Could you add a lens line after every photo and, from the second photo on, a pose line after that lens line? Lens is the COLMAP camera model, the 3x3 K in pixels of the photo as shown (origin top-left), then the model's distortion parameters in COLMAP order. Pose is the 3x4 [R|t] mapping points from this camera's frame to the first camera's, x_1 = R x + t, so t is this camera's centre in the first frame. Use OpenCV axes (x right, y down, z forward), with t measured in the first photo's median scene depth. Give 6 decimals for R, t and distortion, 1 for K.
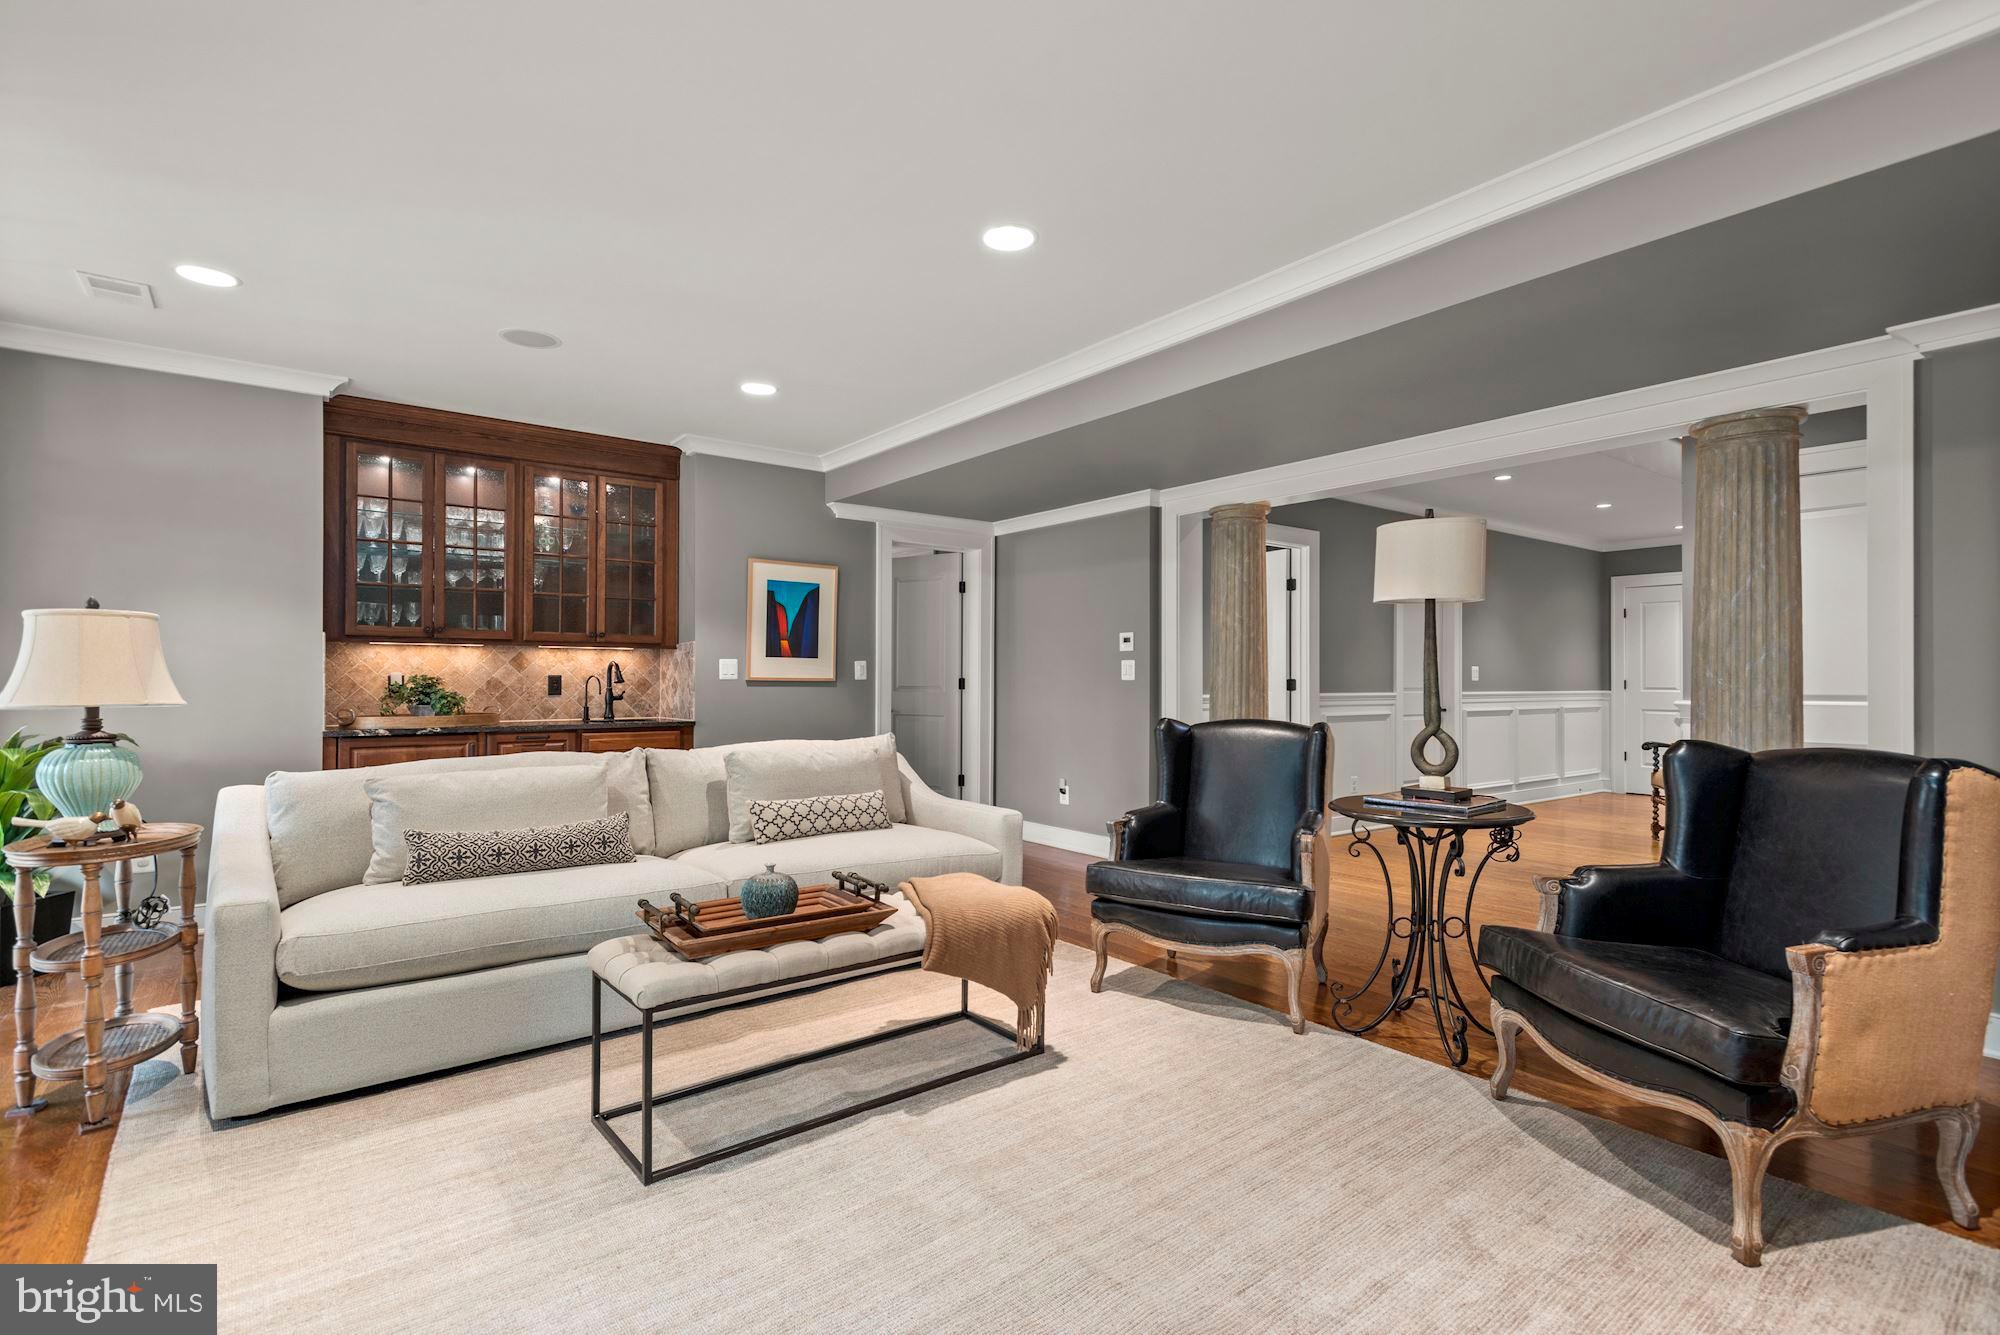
lens RADIAL K [[940.8, 0, 989.8], [0, 940.8, 678.1], [0, 0, 1]] dist [0.014722, -0.001115]
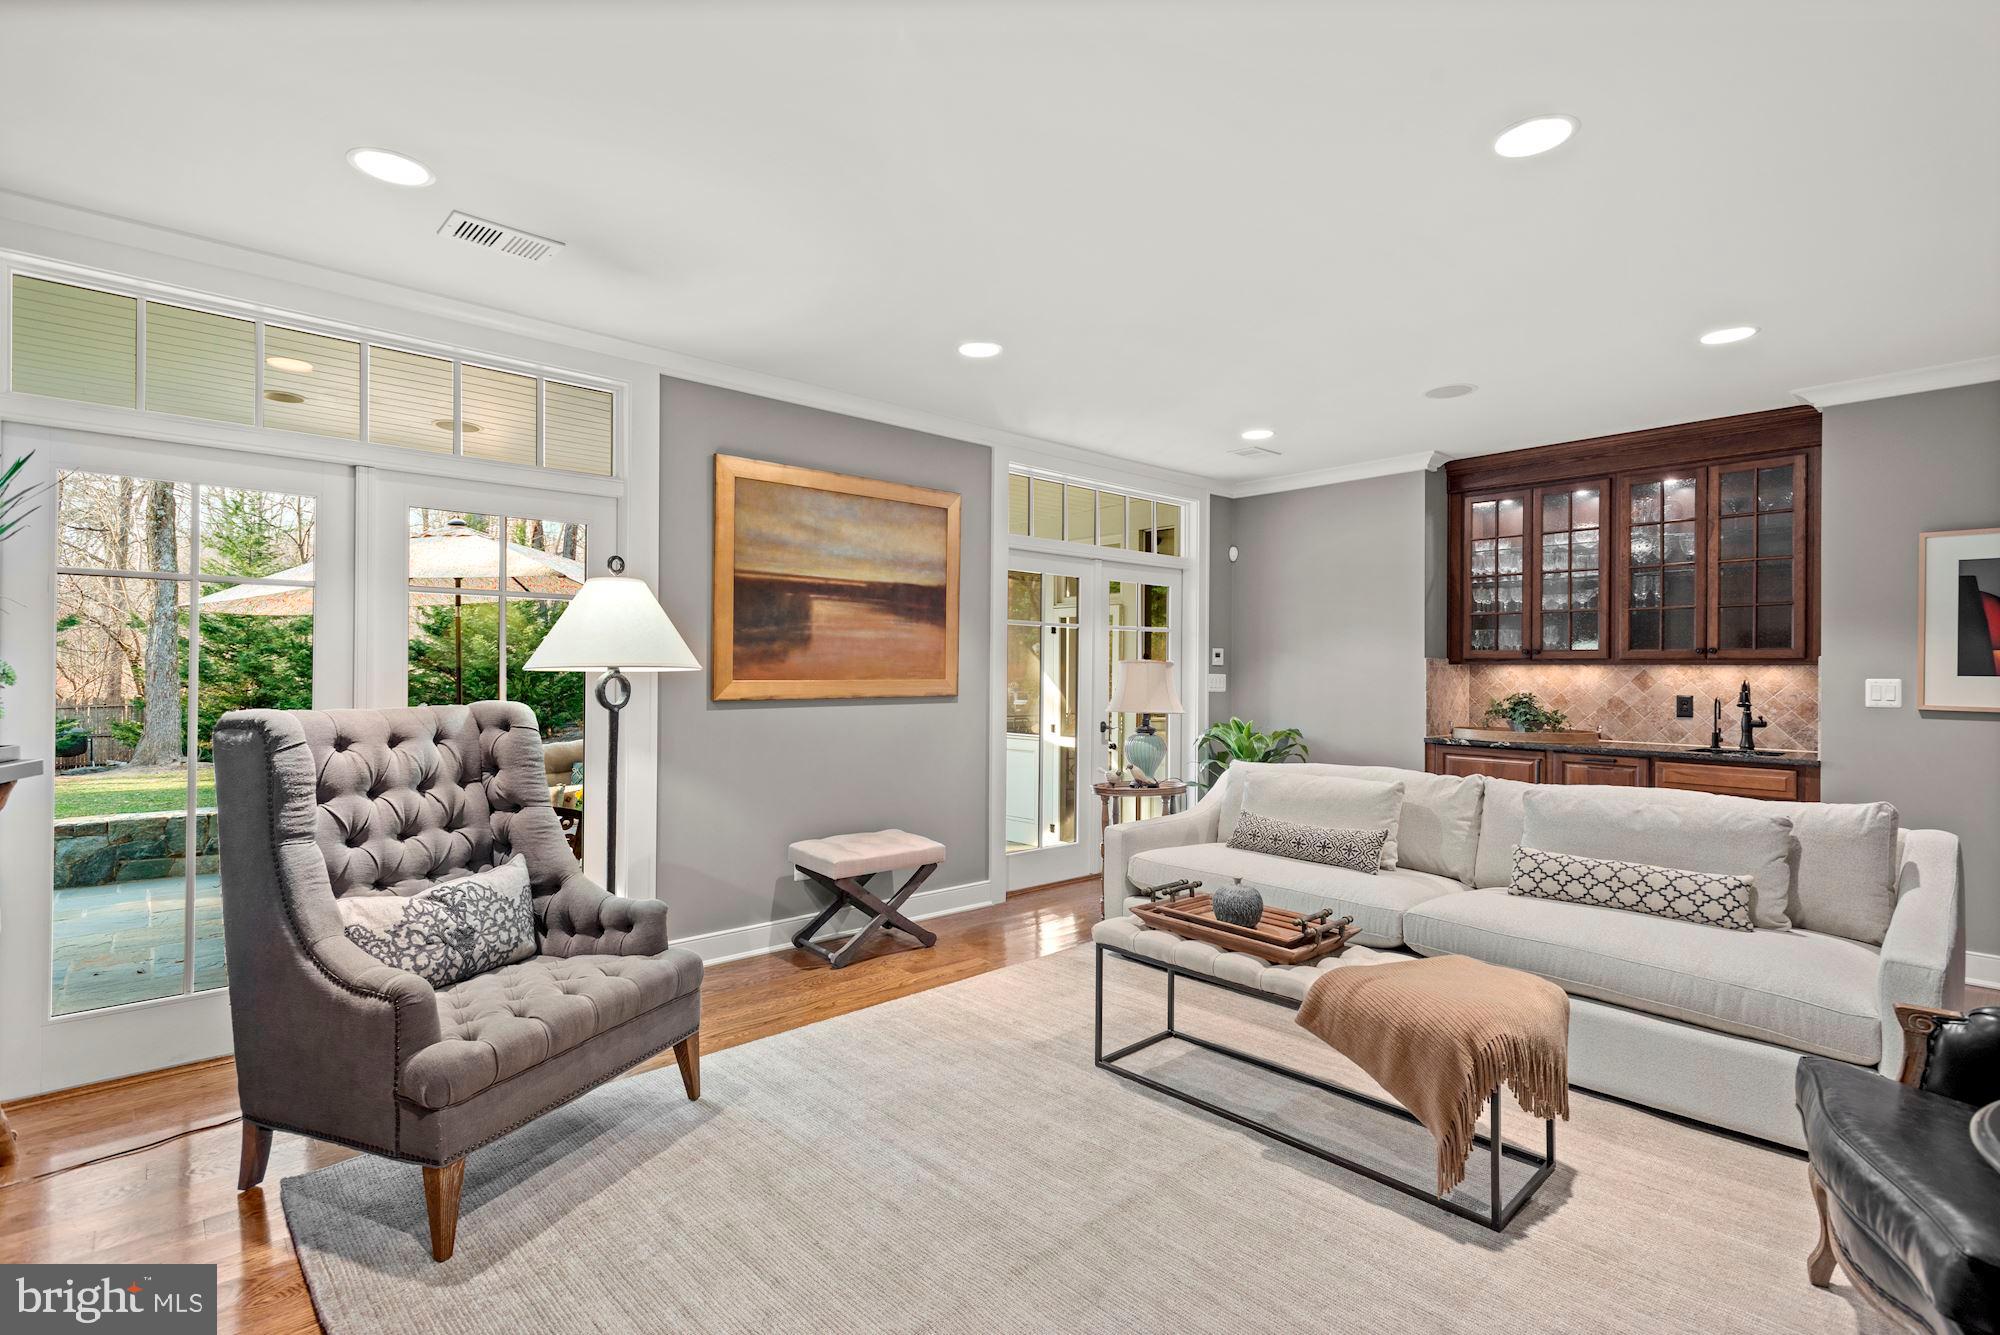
lens RADIAL K [[940.8, 0, 1002.2], [0, 940.8, 664.9], [0, 0, 1]] dist [0.014722, -0.001115]
pose [[0.081309, -0.008491, -0.996653, 0.420434], [-0.006039, 0.999941, -0.009012, -0.021811], [0.996671, 0.006752, 0.081253, 0.297388]]
